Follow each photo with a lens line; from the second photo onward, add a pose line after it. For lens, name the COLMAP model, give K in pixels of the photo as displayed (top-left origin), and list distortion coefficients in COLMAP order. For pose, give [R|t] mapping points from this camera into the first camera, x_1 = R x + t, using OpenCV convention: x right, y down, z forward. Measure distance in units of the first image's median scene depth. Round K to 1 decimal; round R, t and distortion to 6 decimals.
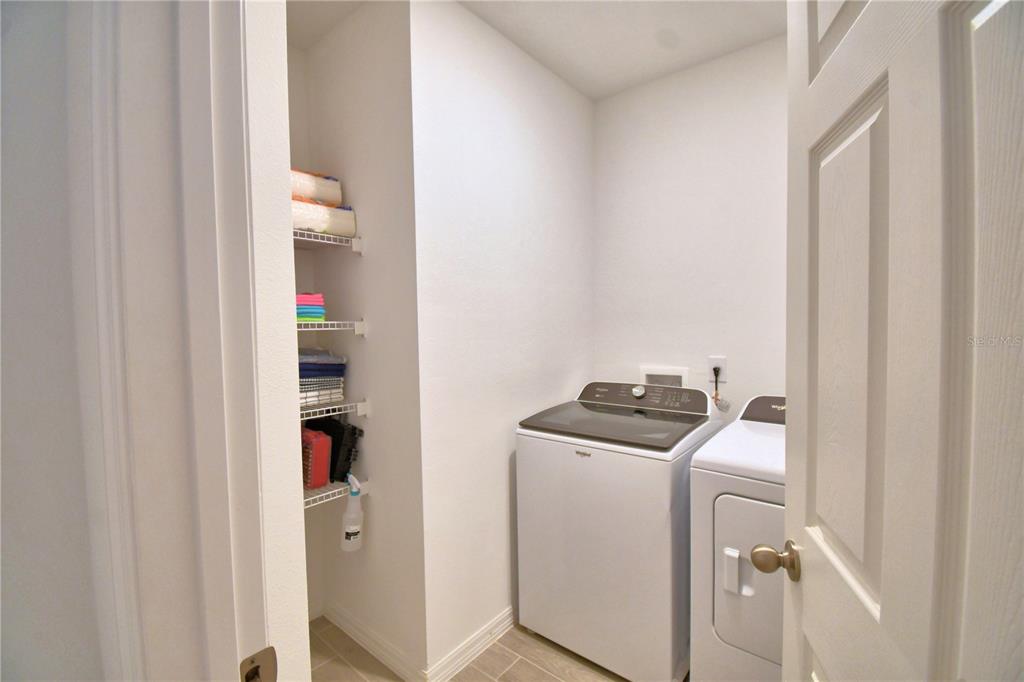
lens RADIAL K [[455.8, 0, 512.6], [0, 455.8, 340.8], [0, 0, 1]] dist [-0.015067, -0.003510]
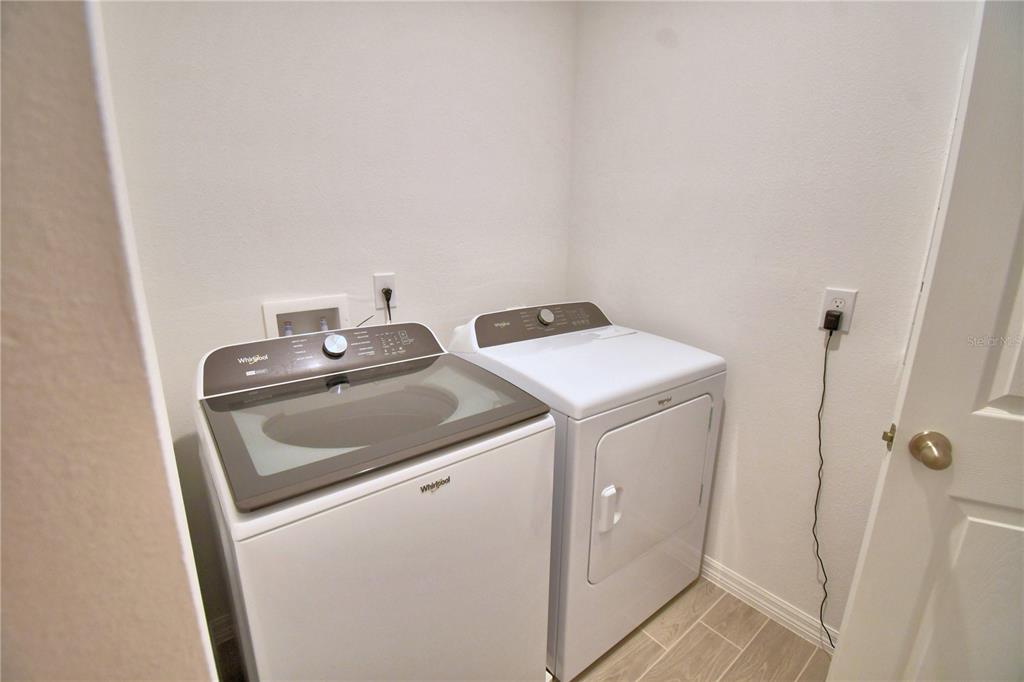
lens RADIAL K [[455.8, 0, 512.2], [0, 455.8, 341.8], [0, 0, 1]] dist [-0.015067, -0.003510]
pose [[0.195805, -0.219840, 0.955683, -0.266902], [0.023487, 0.975320, 0.219545, -0.016188], [-0.980362, -0.020542, 0.196136, 0.784547]]
